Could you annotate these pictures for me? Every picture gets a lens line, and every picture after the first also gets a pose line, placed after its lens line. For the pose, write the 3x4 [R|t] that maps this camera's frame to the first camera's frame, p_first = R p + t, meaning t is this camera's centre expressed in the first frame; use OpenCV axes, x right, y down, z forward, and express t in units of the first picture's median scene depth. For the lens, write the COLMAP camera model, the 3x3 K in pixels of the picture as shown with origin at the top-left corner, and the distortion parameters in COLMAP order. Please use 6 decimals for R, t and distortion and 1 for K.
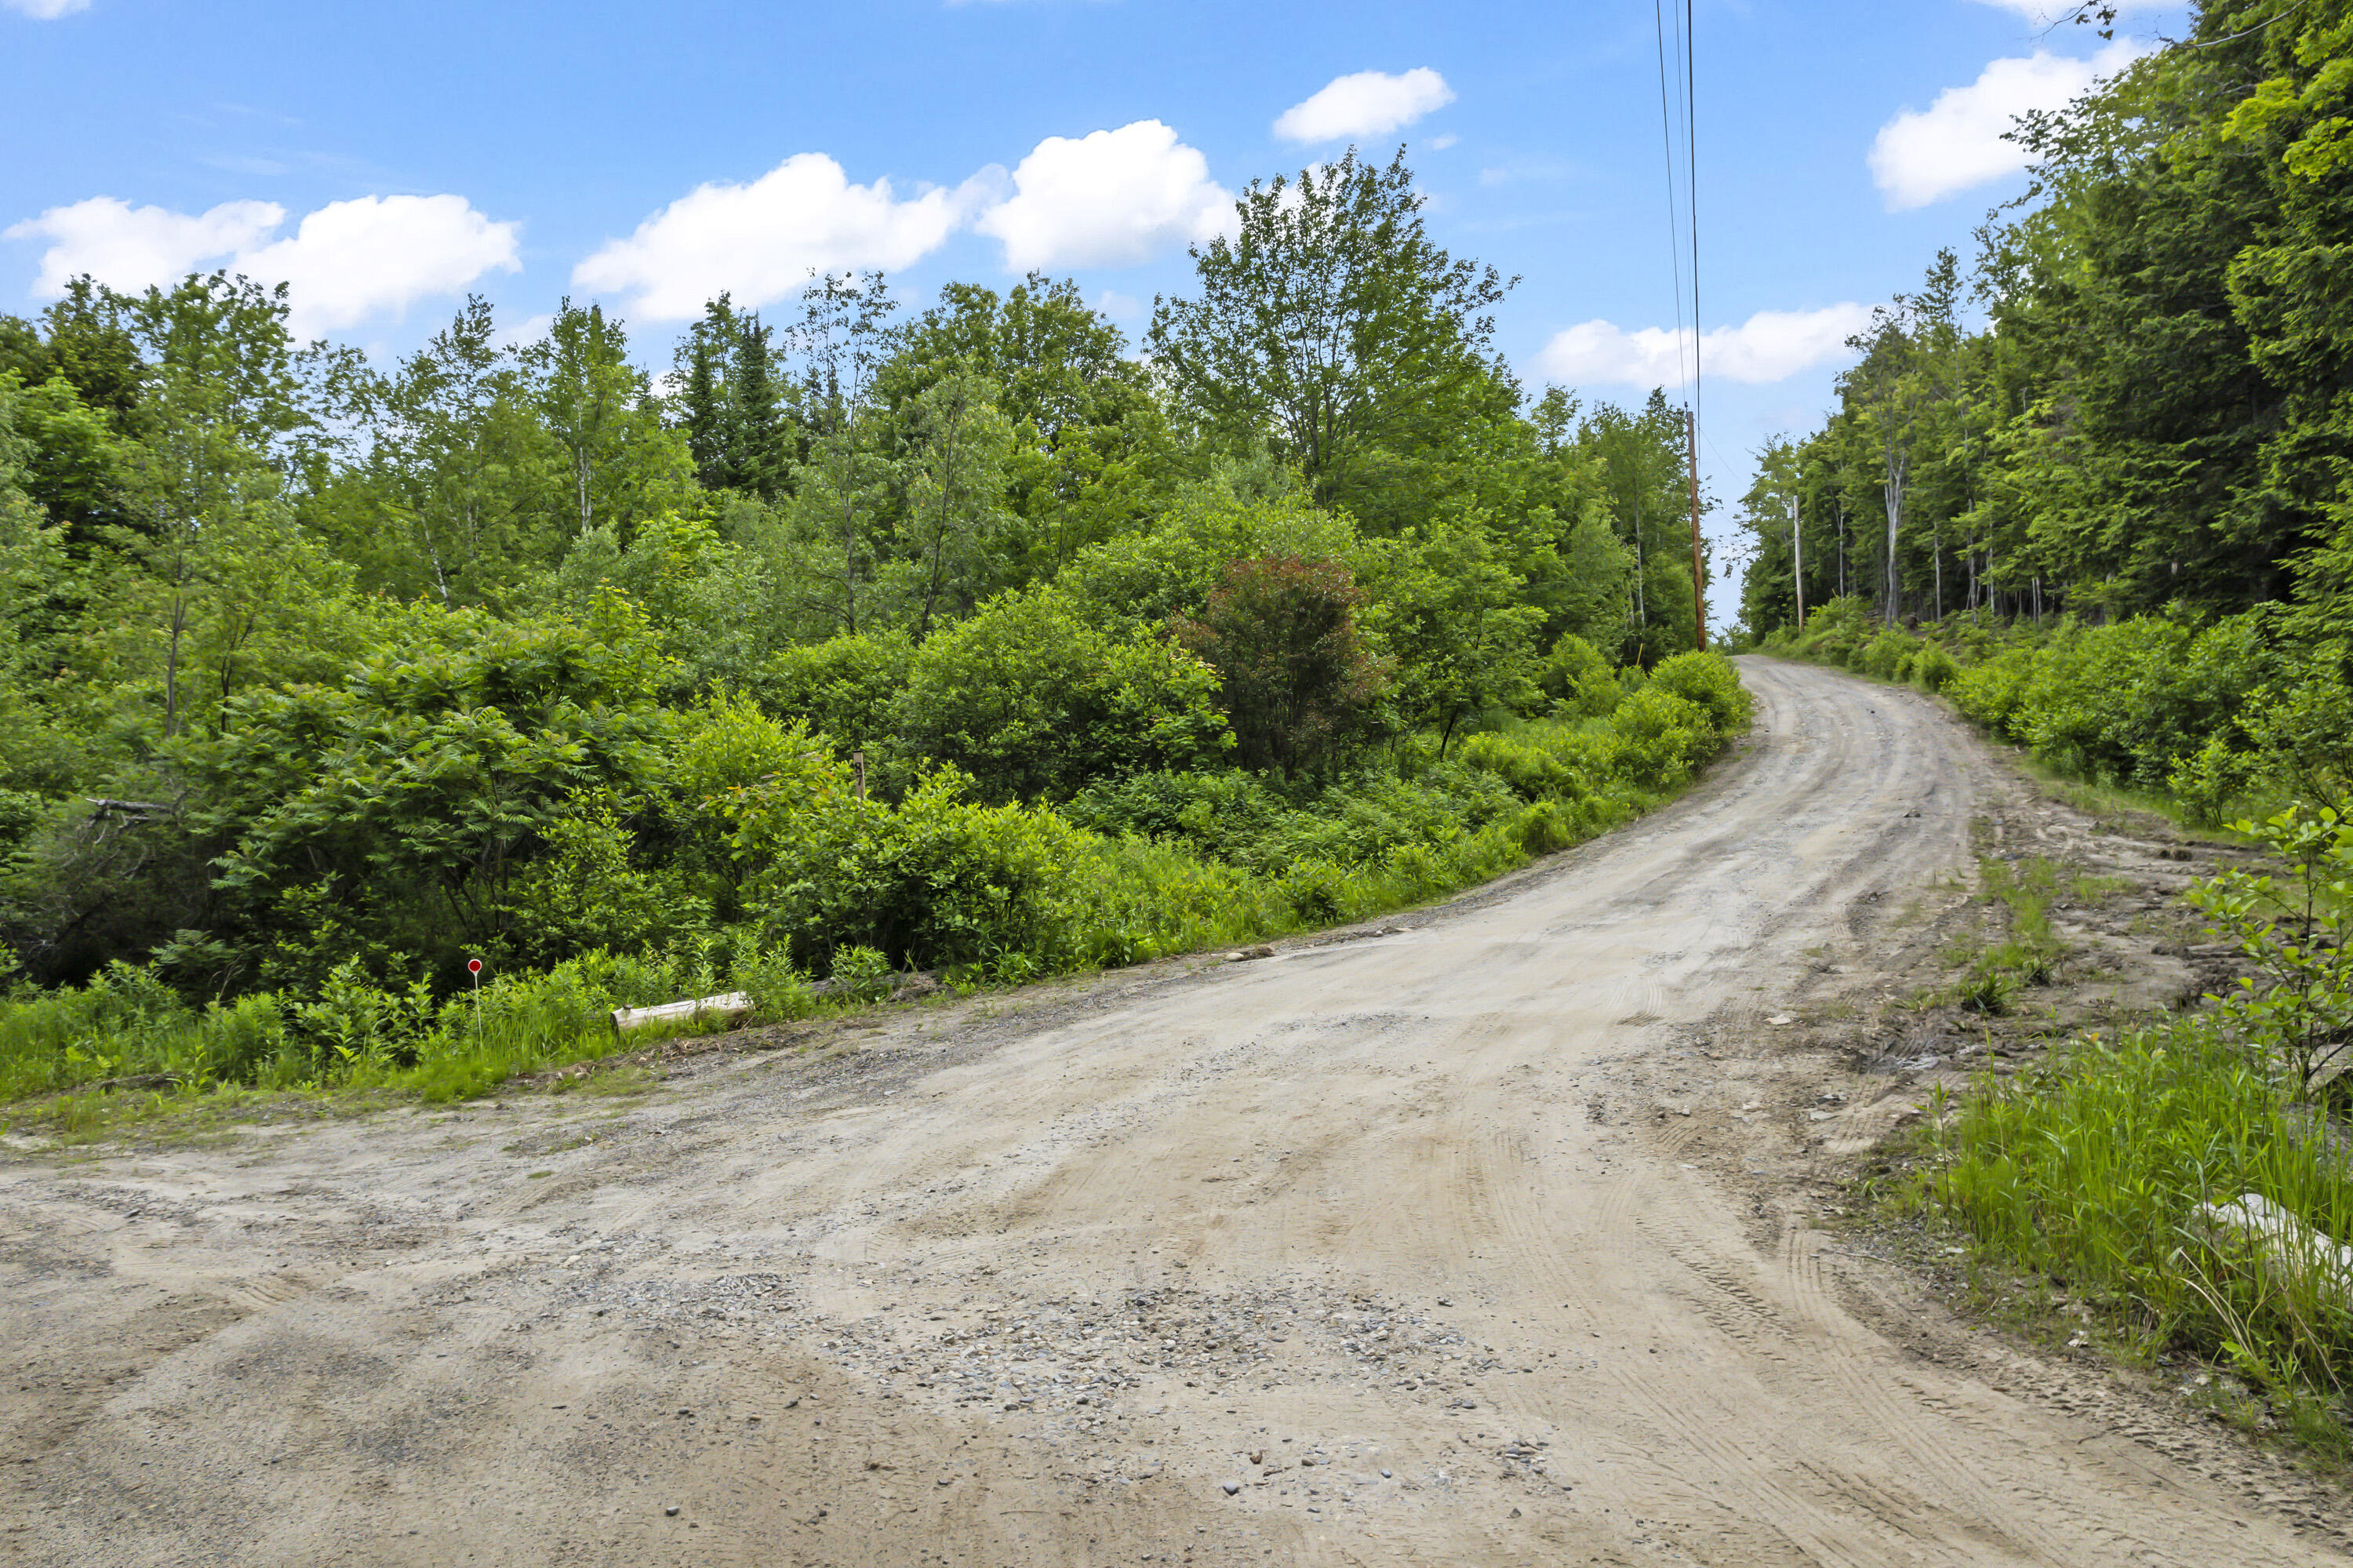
lens RADIAL K [[1479.7, 0, 1177.9], [0, 1479.7, 775.6], [0, 0, 1]] dist [-0.054636, 0.056639]
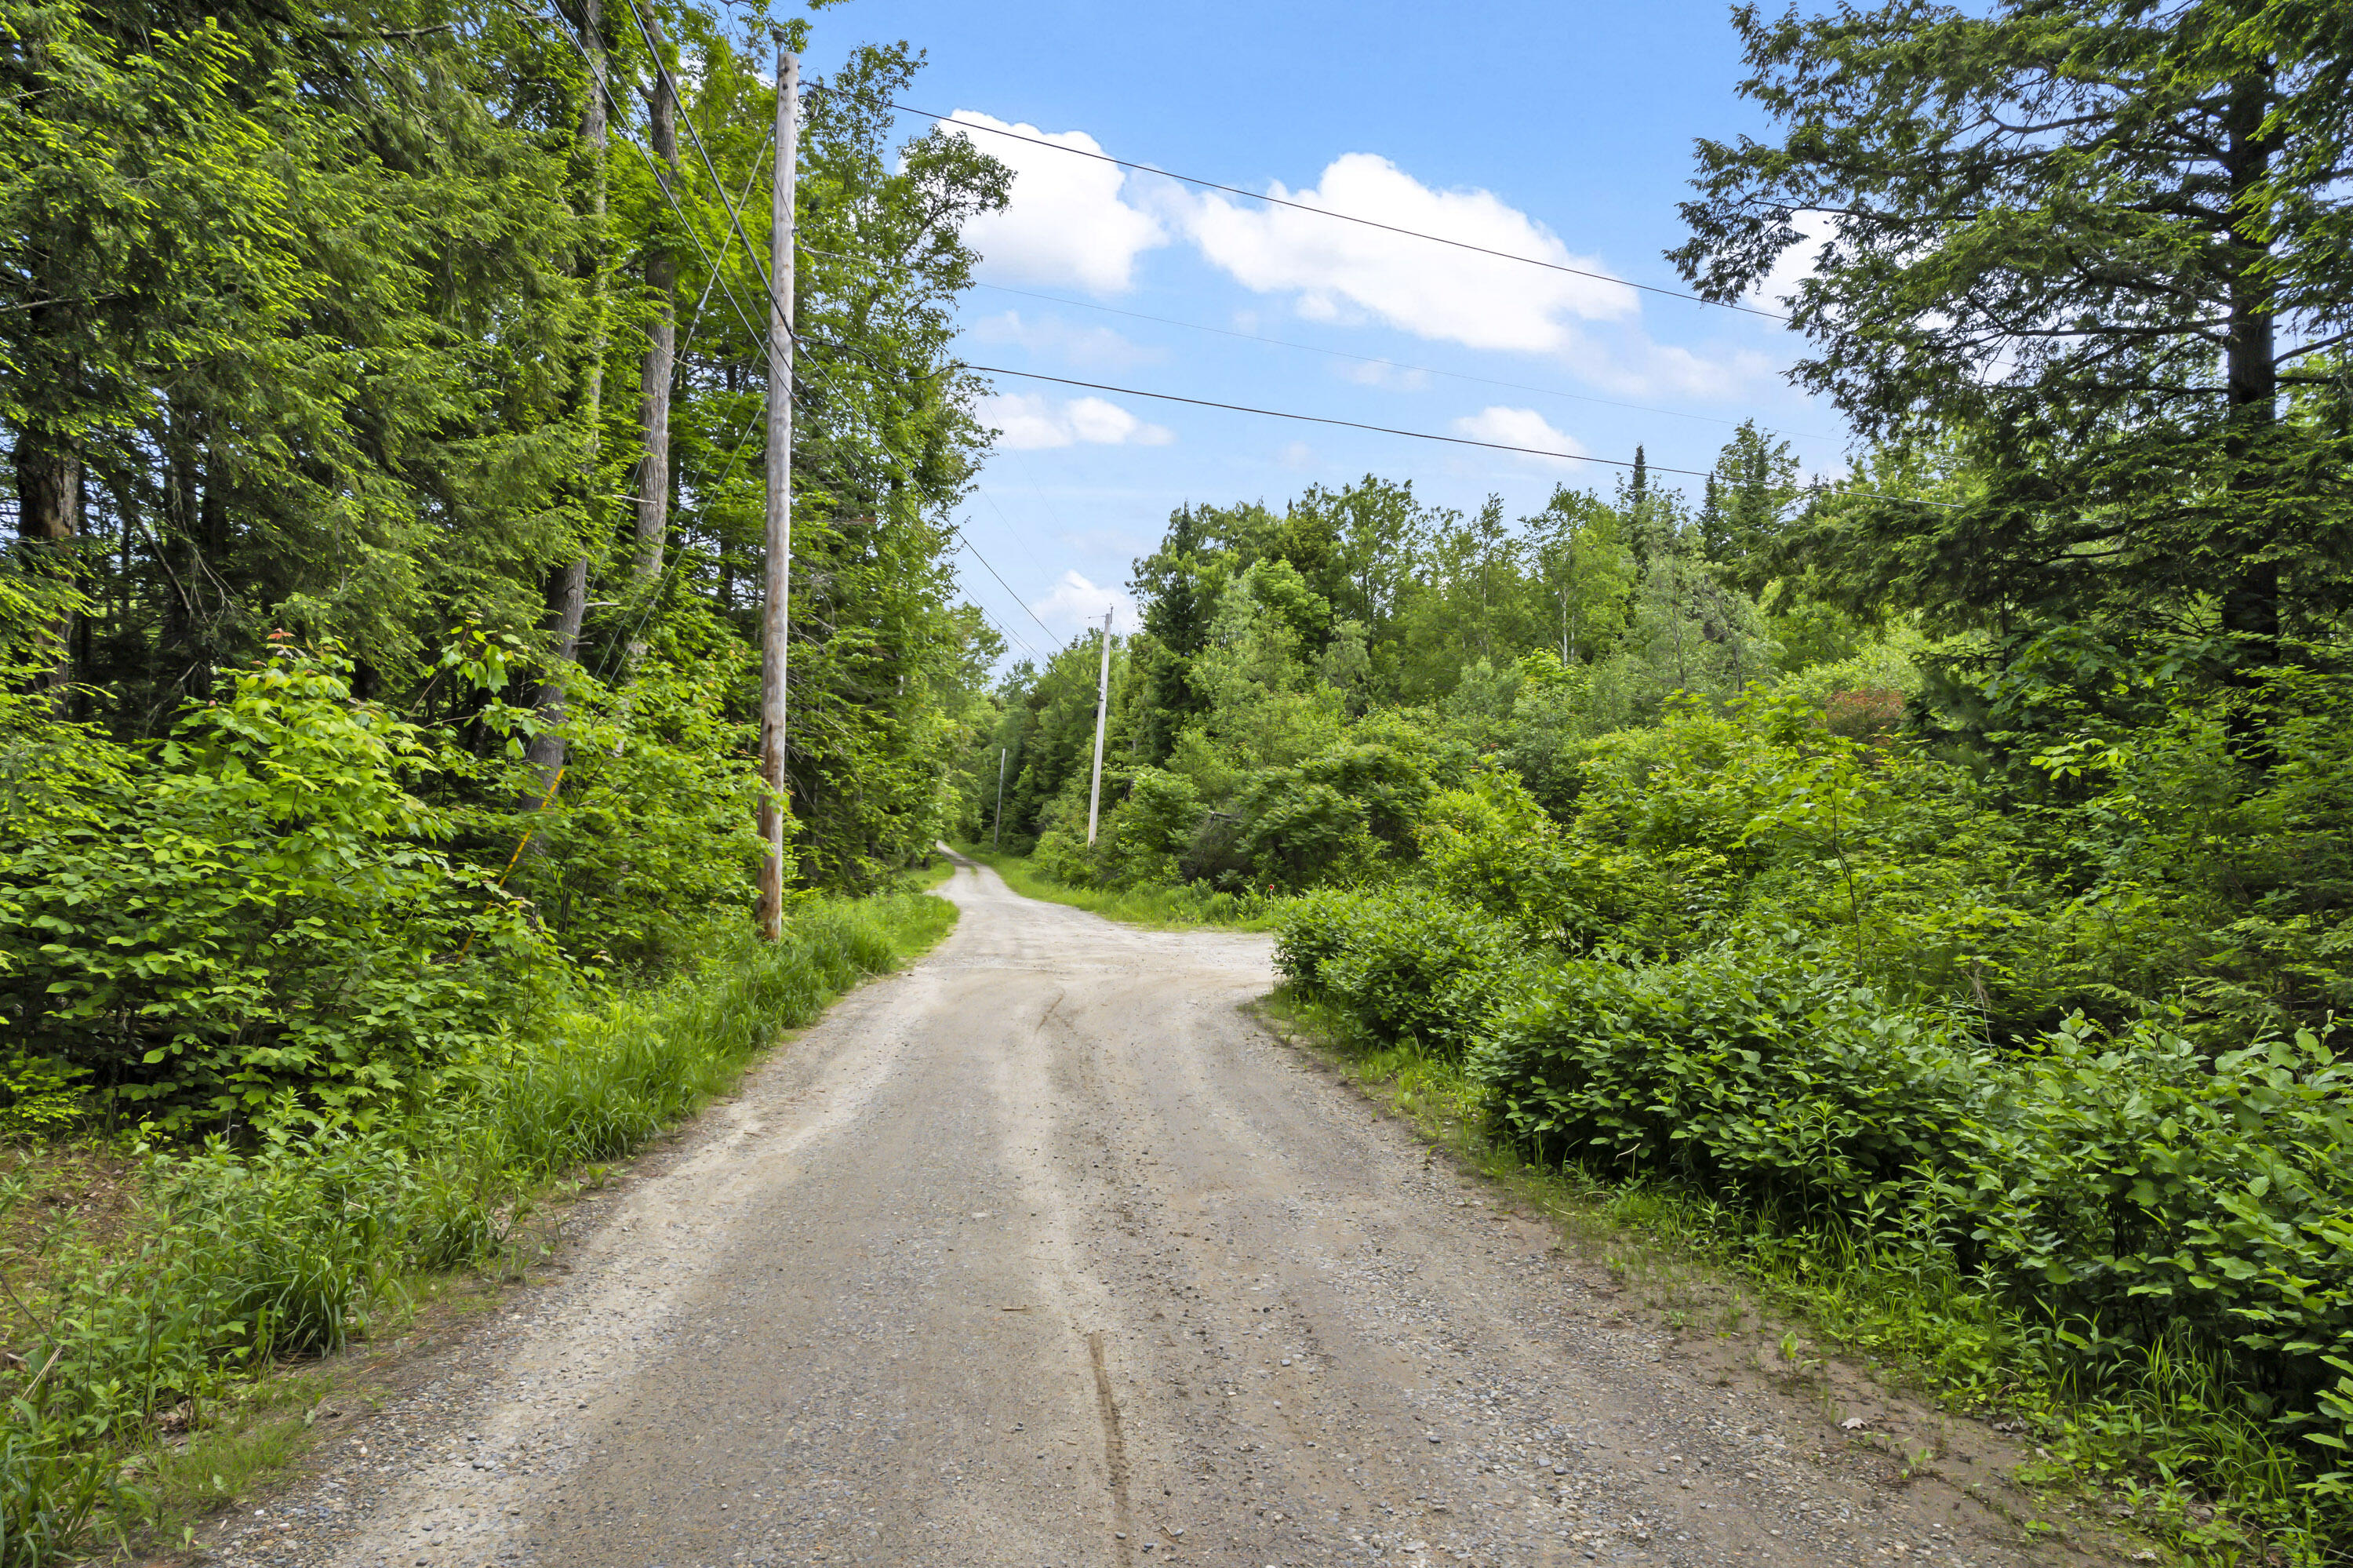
lens RADIAL K [[1479.7, 0, 1177.9], [0, 1479.7, 775.6], [0, 0, 1]] dist [-0.054636, 0.056639]
pose [[0.699340, 0.064311, -0.711890, 0.372161], [-0.069647, 0.997336, 0.021679, -0.035160], [0.711388, 0.034420, 0.701956, -0.289951]]
